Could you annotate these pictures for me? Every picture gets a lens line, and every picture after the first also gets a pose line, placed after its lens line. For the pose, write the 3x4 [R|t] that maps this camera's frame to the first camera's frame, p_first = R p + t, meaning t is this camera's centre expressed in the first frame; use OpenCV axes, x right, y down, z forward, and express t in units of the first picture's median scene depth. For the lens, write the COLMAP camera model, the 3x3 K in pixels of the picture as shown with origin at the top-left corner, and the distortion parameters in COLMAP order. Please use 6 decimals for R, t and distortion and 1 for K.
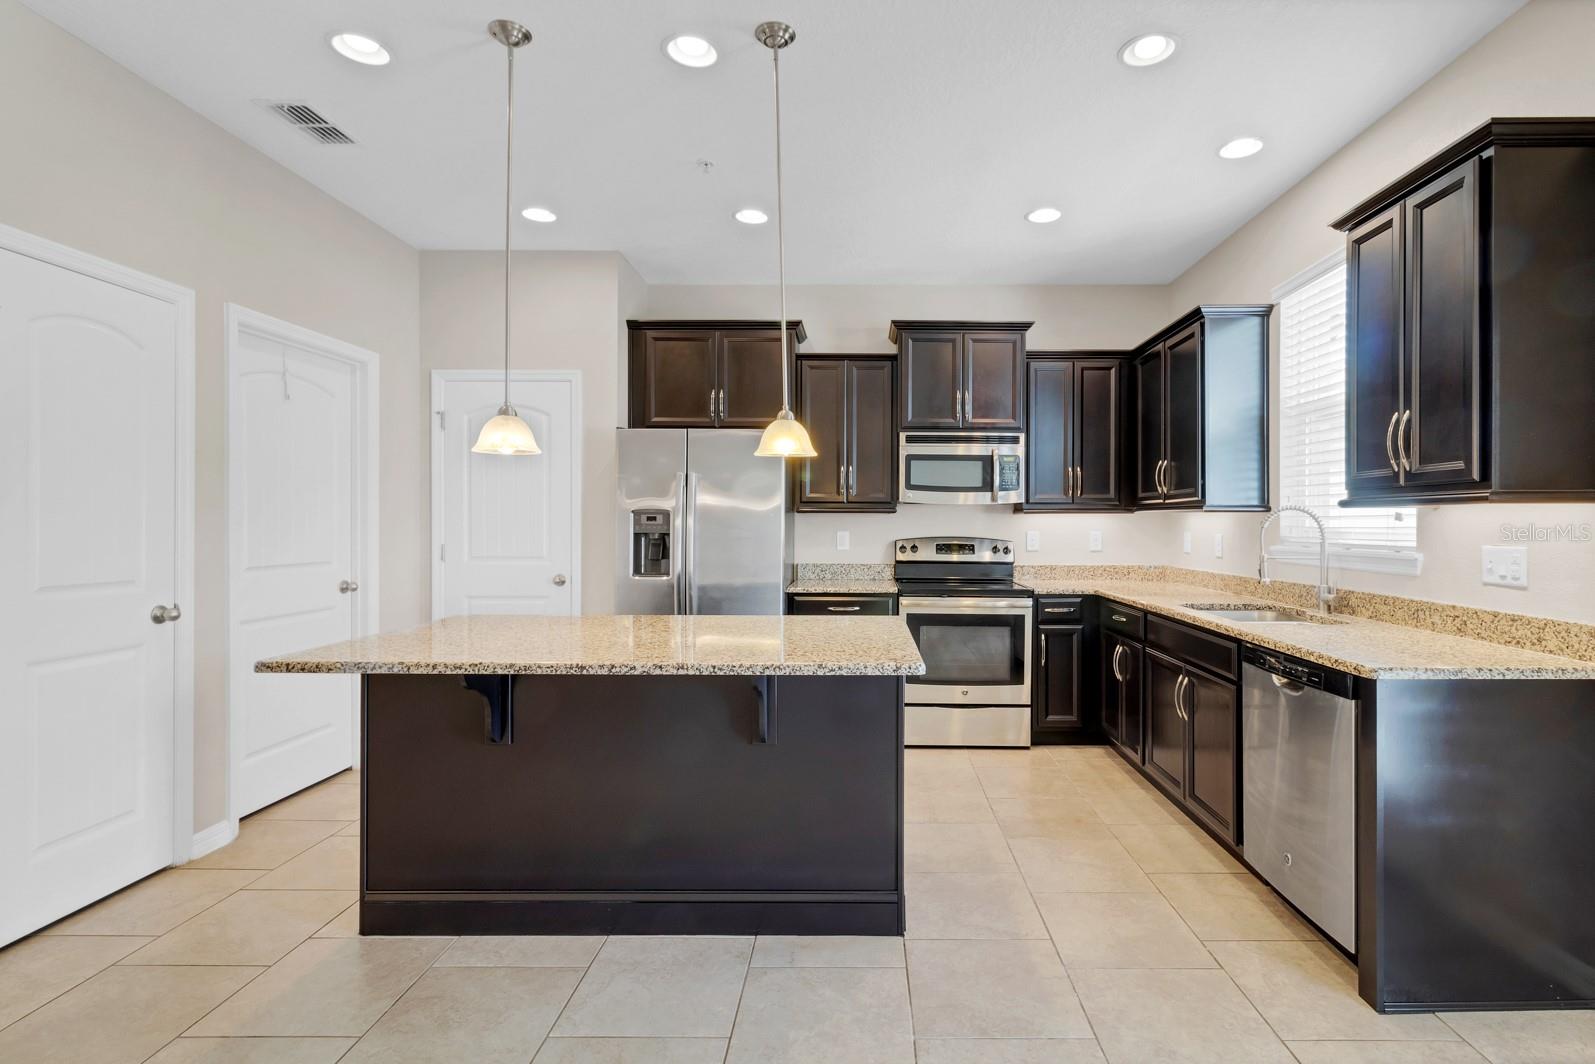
lens RADIAL K [[717.6, 0, 807.7], [0, 717.6, 528.0], [0, 0, 1]] dist [0.002586, 0.000233]
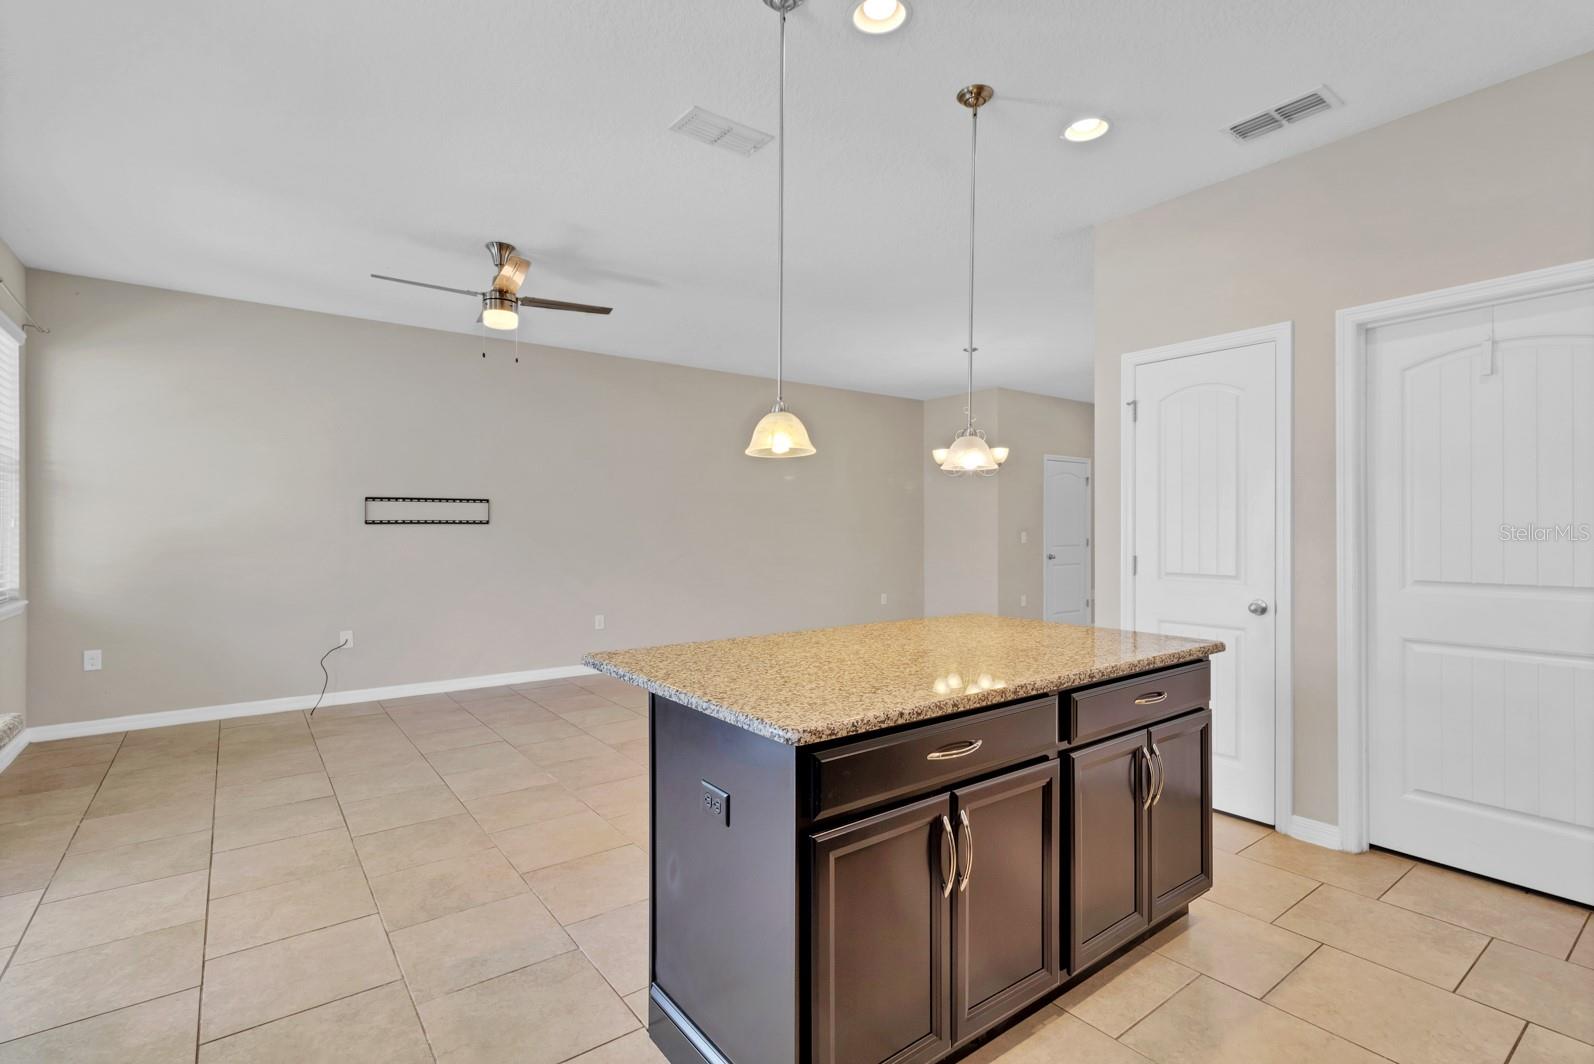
lens RADIAL K [[752.5, 0, 804.6], [0, 752.5, 533.7], [0, 0, 1]] dist [-0.000777, 0.002141]
pose [[-0.797908, 0.002257, -0.602774, 0.320320], [-0.005380, 0.999926, 0.010866, -0.008565], [0.602755, 0.011913, -0.797838, 1.074125]]
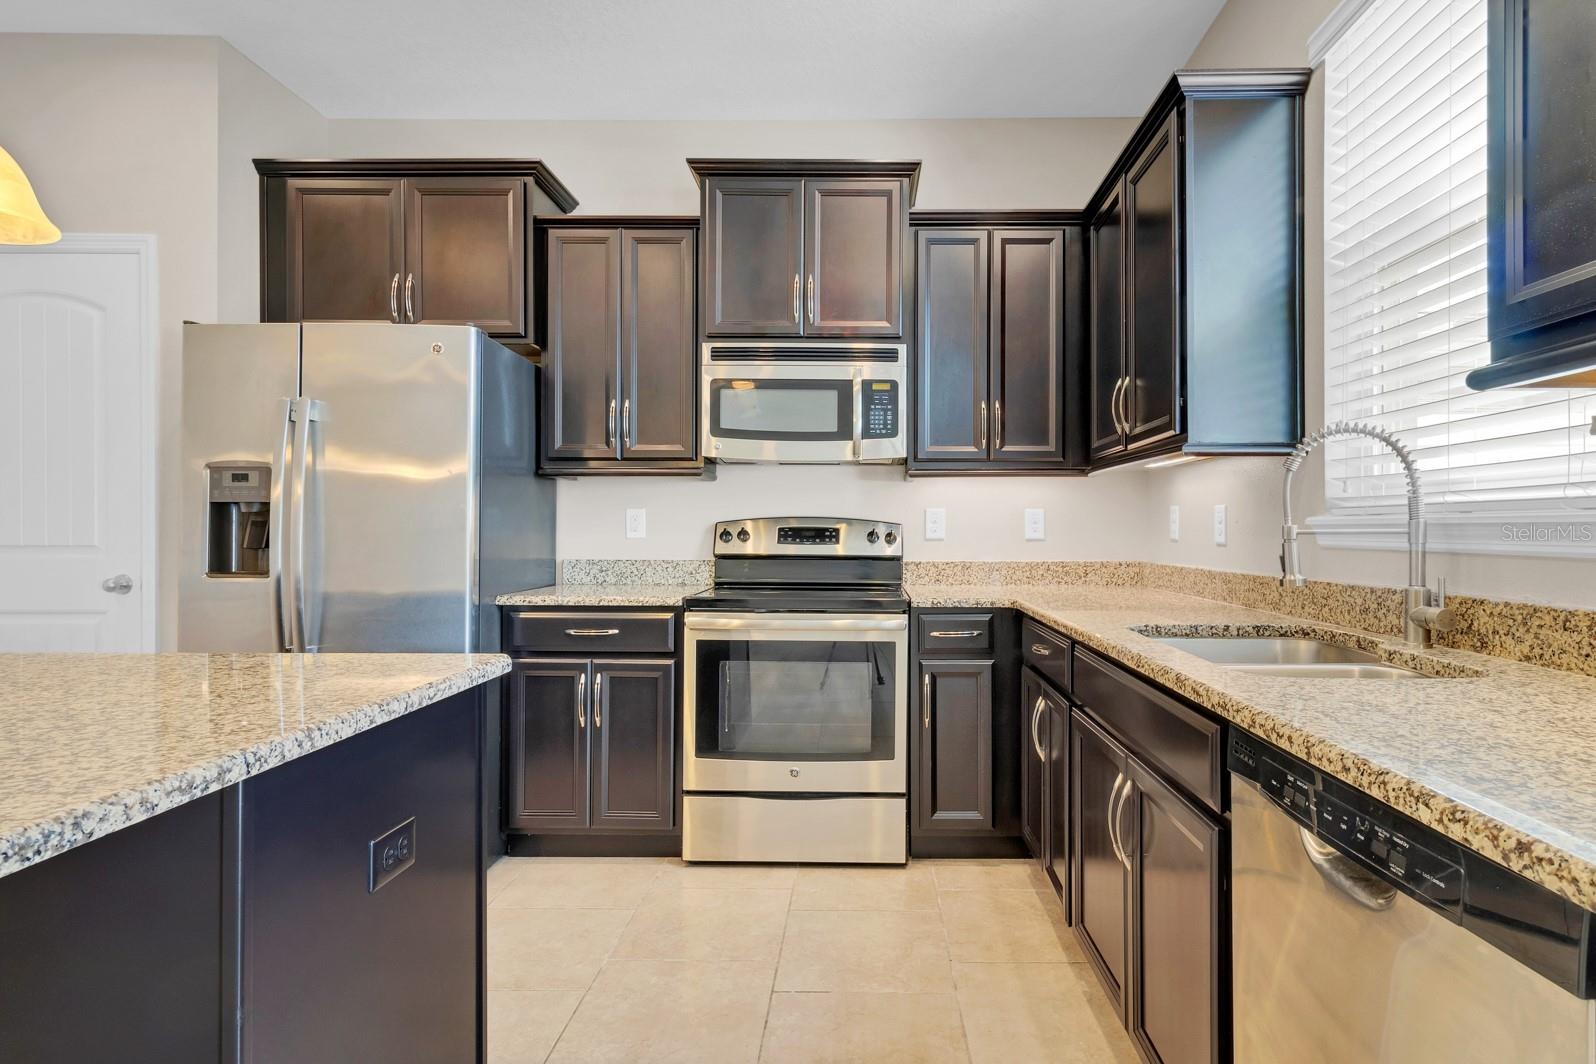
lens RADIAL K [[753.2, 0, 827.4], [0, 753.2, 536.7], [0, 0, 1]] dist [0.003760, -0.000461]
pose [[0.999990, -0.001239, -0.004249, 0.260232], [0.001229, 0.999996, -0.002363, 0.036594], [0.004252, 0.002358, 0.999988, 0.392527]]
